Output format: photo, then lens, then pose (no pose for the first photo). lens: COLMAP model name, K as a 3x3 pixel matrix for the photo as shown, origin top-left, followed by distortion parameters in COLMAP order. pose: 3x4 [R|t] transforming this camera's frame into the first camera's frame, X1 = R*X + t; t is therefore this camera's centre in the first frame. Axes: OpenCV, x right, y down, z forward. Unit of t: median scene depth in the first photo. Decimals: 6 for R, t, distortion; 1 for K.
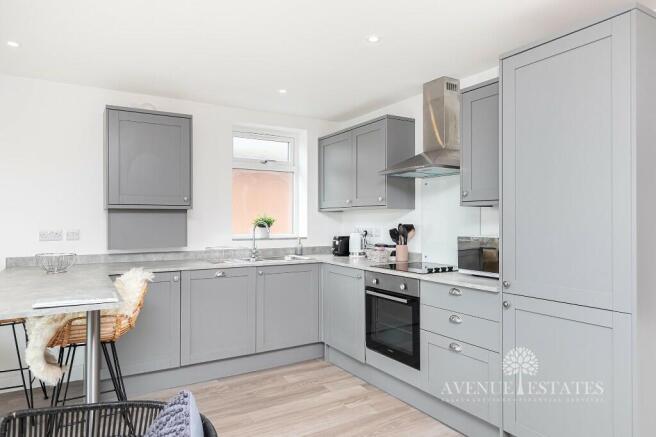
lens RADIAL K [[409.6, 0, 328.1], [0, 409.6, 218.7], [0, 0, 1]] dist [0.007007, 0.000848]
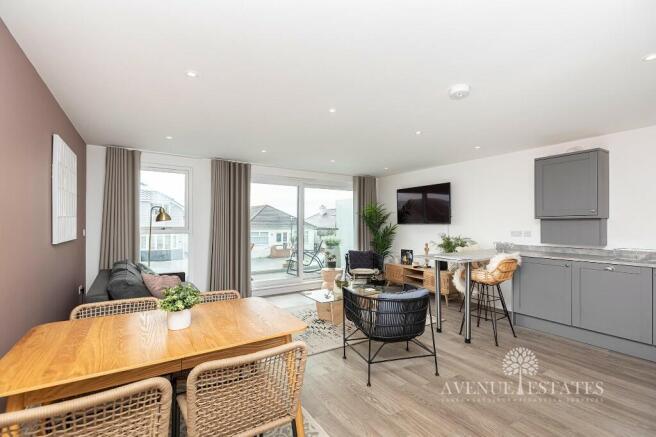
lens RADIAL K [[296.4, 0, 328.2], [0, 296.4, 221.5], [0, 0, 1]] dist [0.000888, -0.000897]
pose [[0.005266, -0.009172, -0.999944, 0.668079], [0.011290, 0.999895, -0.009113, -0.010936], [0.999922, -0.011241, 0.005369, 0.124451]]
